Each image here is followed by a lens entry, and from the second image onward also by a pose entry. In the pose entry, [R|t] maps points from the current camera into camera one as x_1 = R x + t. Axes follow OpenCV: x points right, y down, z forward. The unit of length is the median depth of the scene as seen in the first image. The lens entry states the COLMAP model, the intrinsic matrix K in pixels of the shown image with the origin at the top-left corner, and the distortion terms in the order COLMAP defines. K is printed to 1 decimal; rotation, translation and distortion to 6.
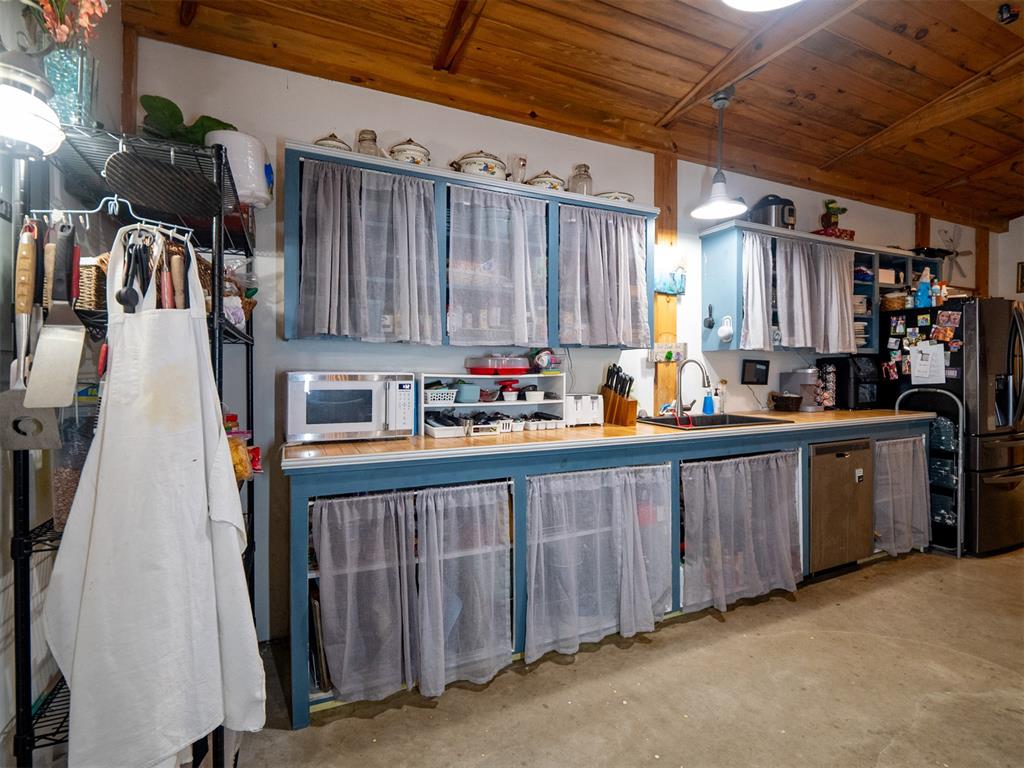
lens RADIAL K [[506.5, 0, 525.3], [0, 506.5, 372.9], [0, 0, 1]] dist [-0.005076, -0.006511]
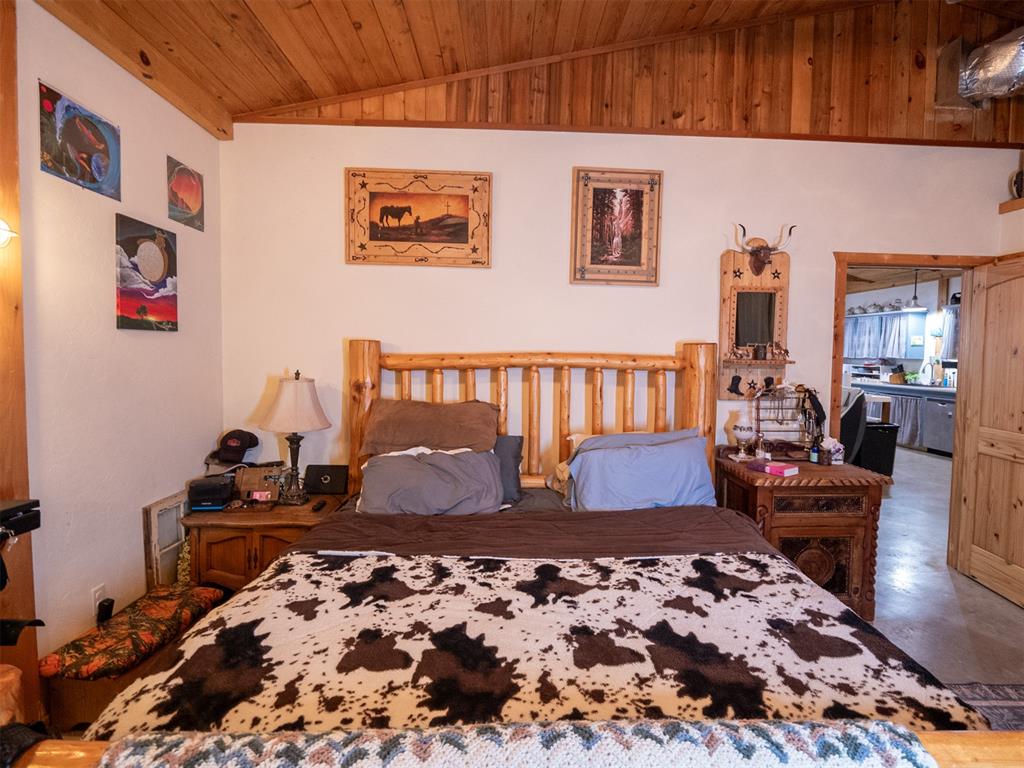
lens RADIAL K [[506.5, 0, 525.3], [0, 506.5, 372.9], [0, 0, 1]] dist [-0.005076, -0.006511]
pose [[-0.391145, 0.035796, -0.919633, 3.337889], [-0.023823, 0.998515, 0.048999, -0.049190], [0.920021, 0.041074, -0.389712, 0.109036]]
